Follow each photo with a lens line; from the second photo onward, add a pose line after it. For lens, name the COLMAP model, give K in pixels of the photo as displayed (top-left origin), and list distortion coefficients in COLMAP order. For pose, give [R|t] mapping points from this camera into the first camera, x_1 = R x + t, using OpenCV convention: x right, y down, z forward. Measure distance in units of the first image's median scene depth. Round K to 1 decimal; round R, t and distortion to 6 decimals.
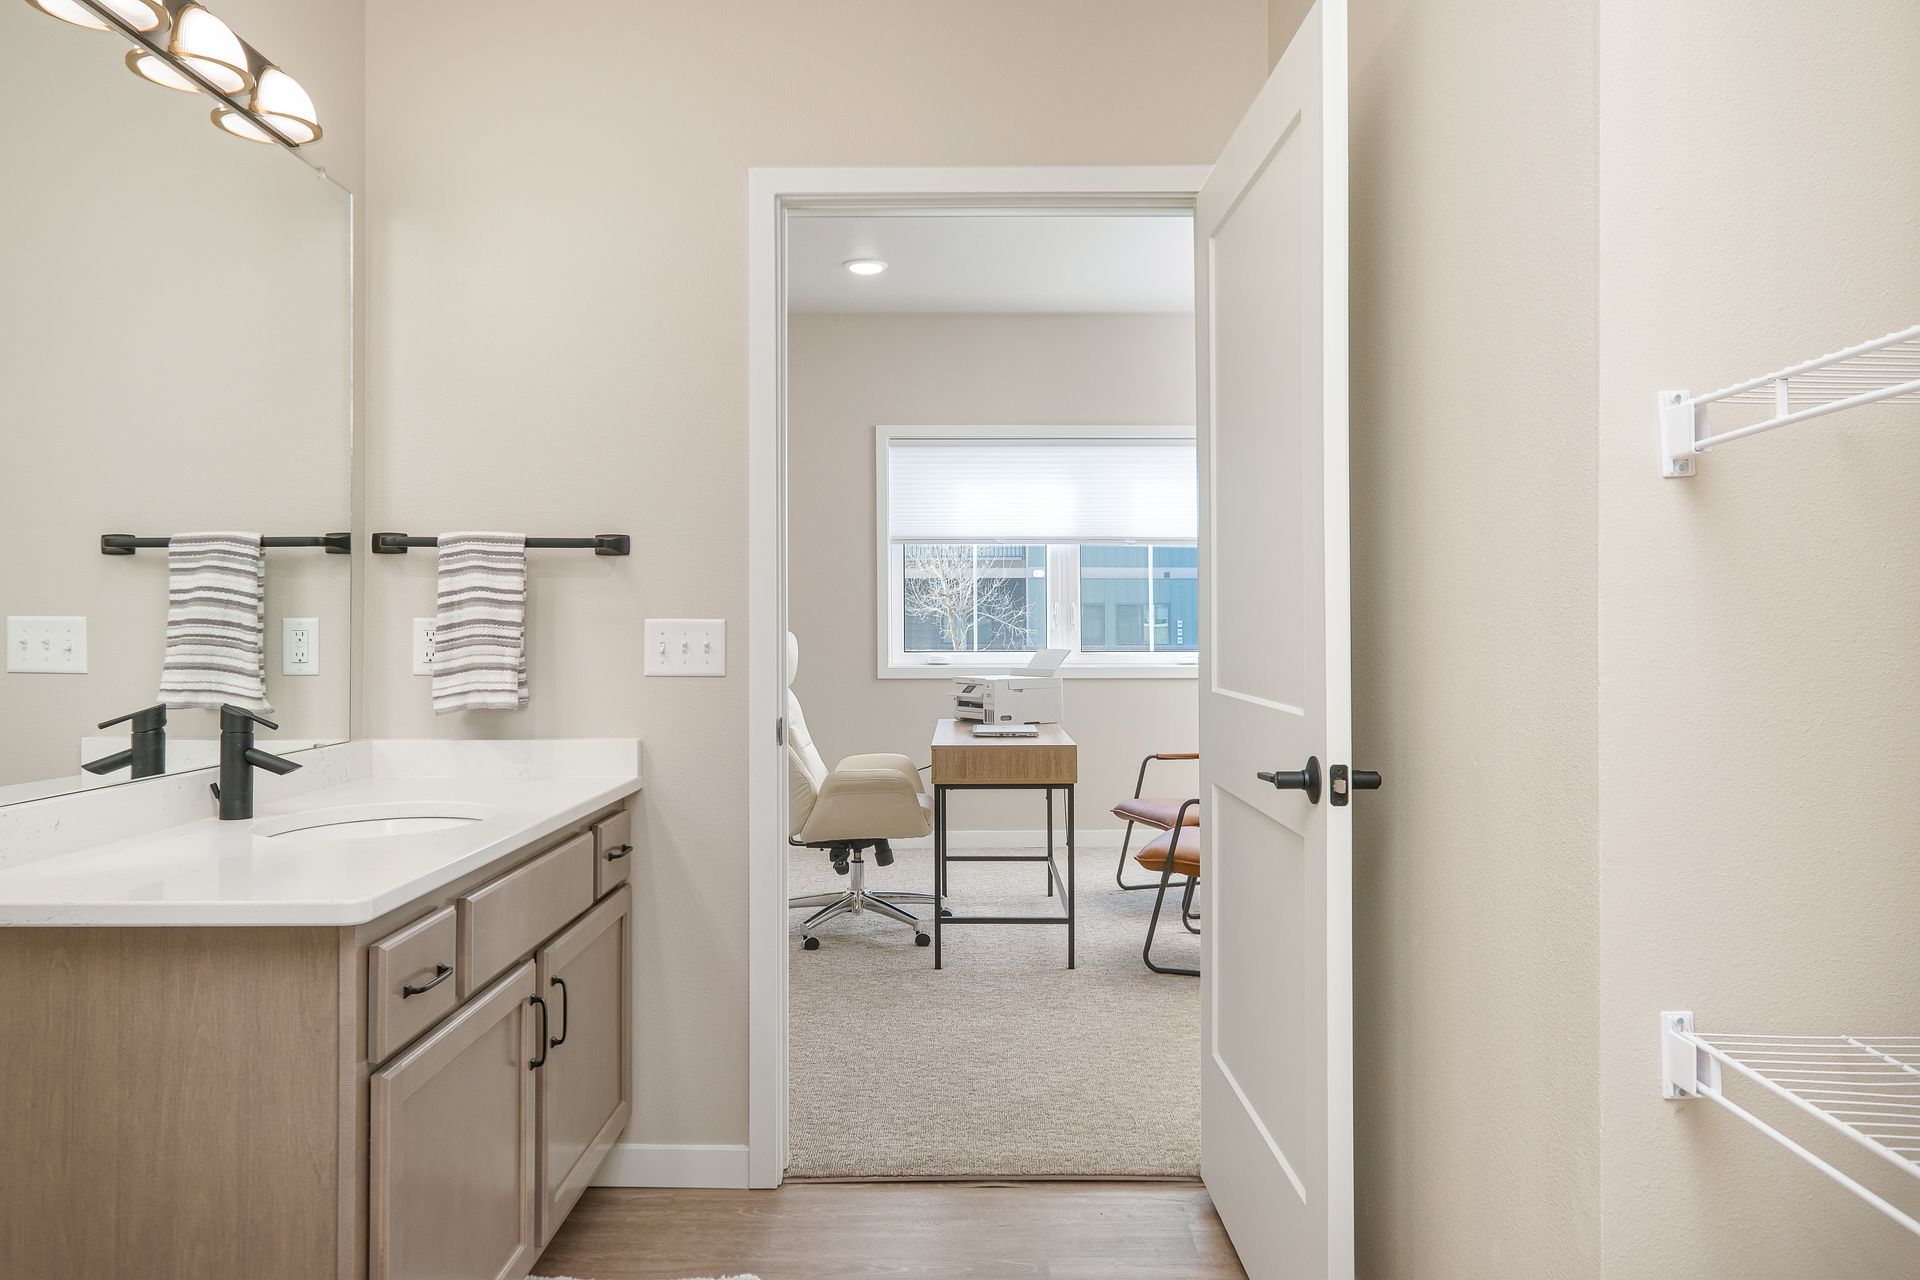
lens RADIAL K [[1311.7, 0, 960.9], [0, 1311.7, 590.4], [0, 0, 1]] dist [0.005976, 0.003689]
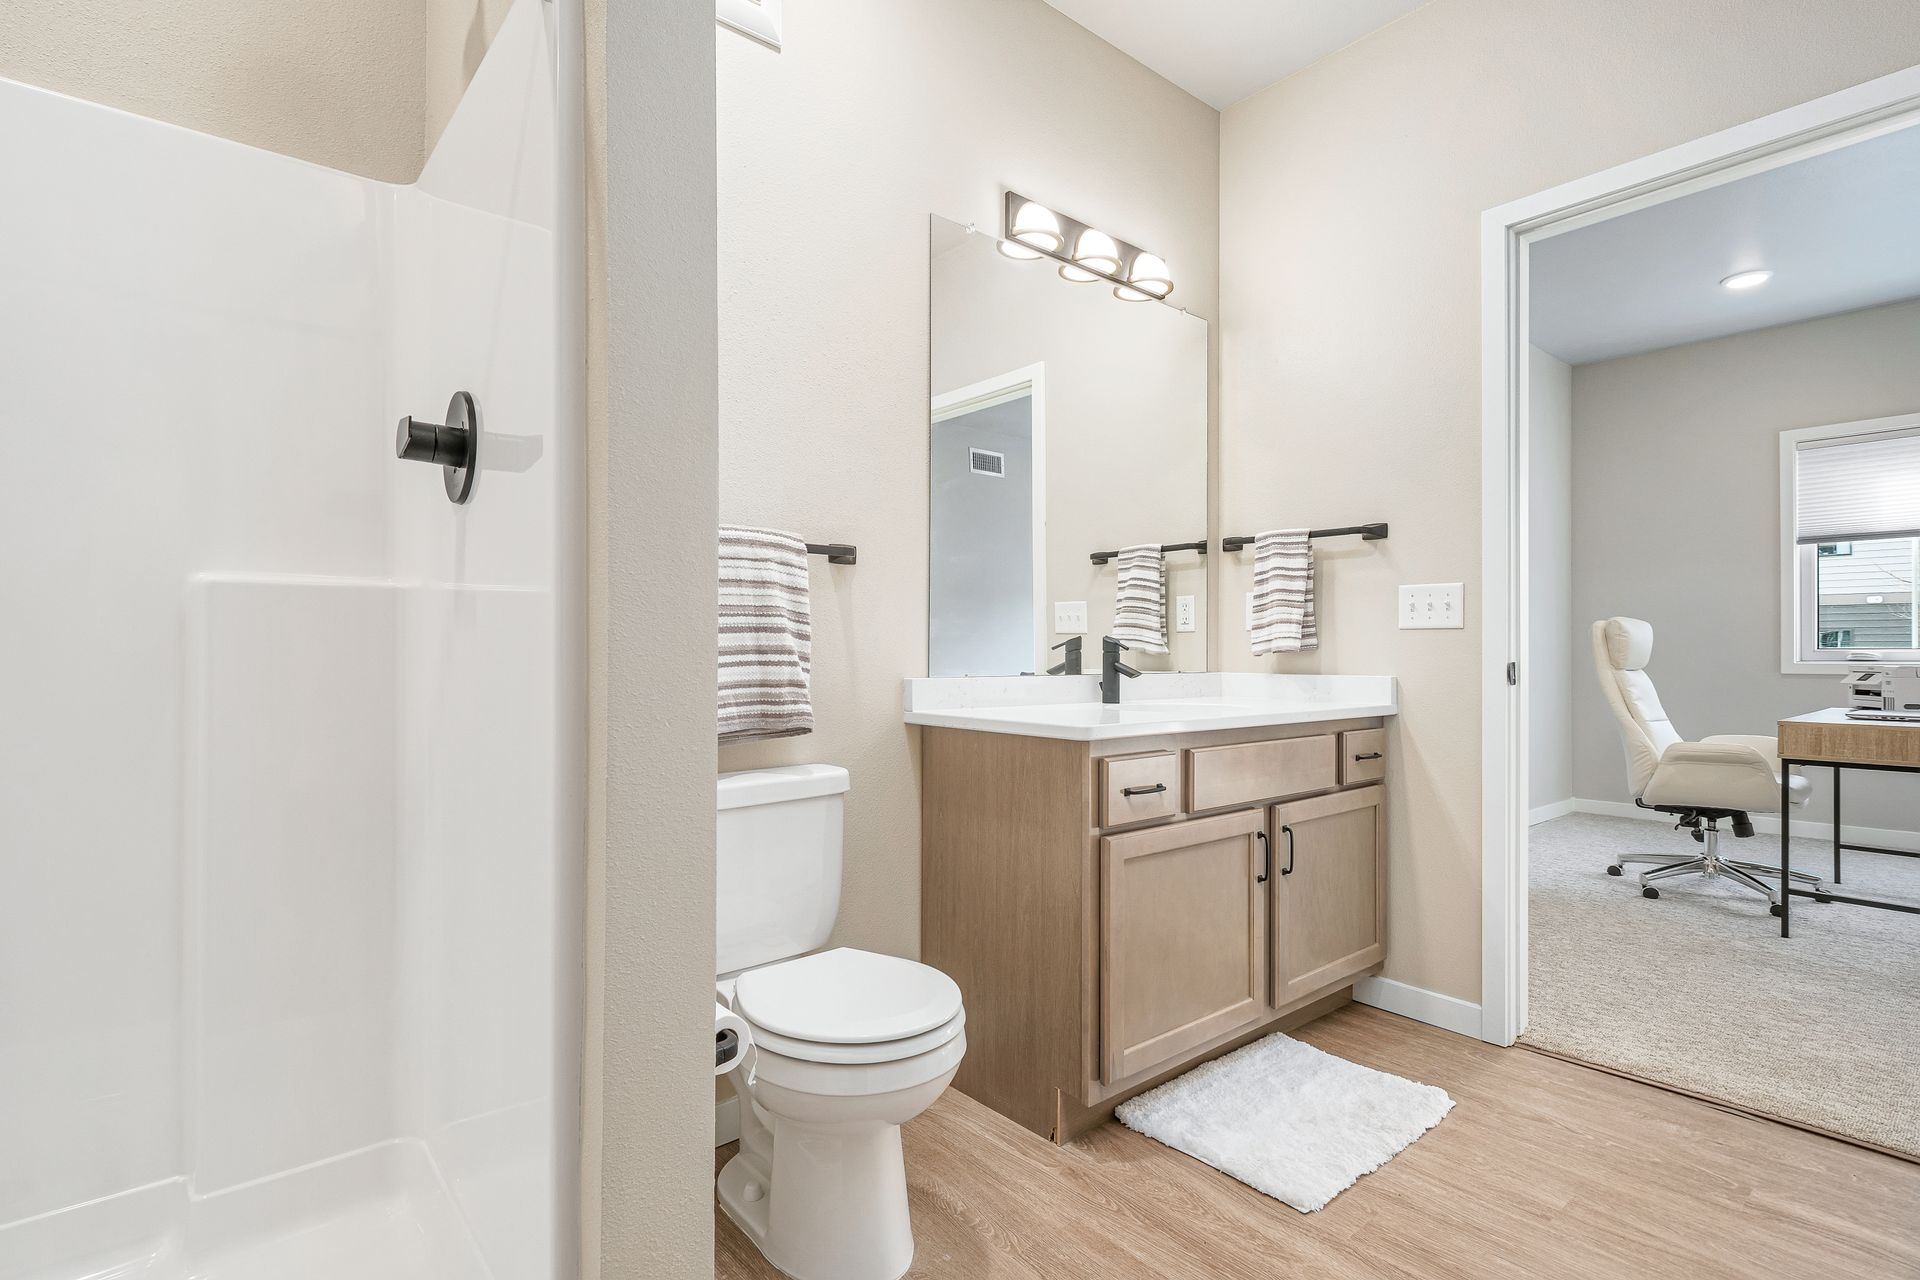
lens RADIAL K [[919.7, 0, 960.0], [0, 919.7, 640.0], [0, 0, 1]] dist [-0.000044, -0.000702]
pose [[0.650715, -0.000044, -0.759322, 0.172724], [0.013579, 0.999841, 0.011579, 0.059771], [0.759200, -0.017846, 0.650612, 0.067511]]
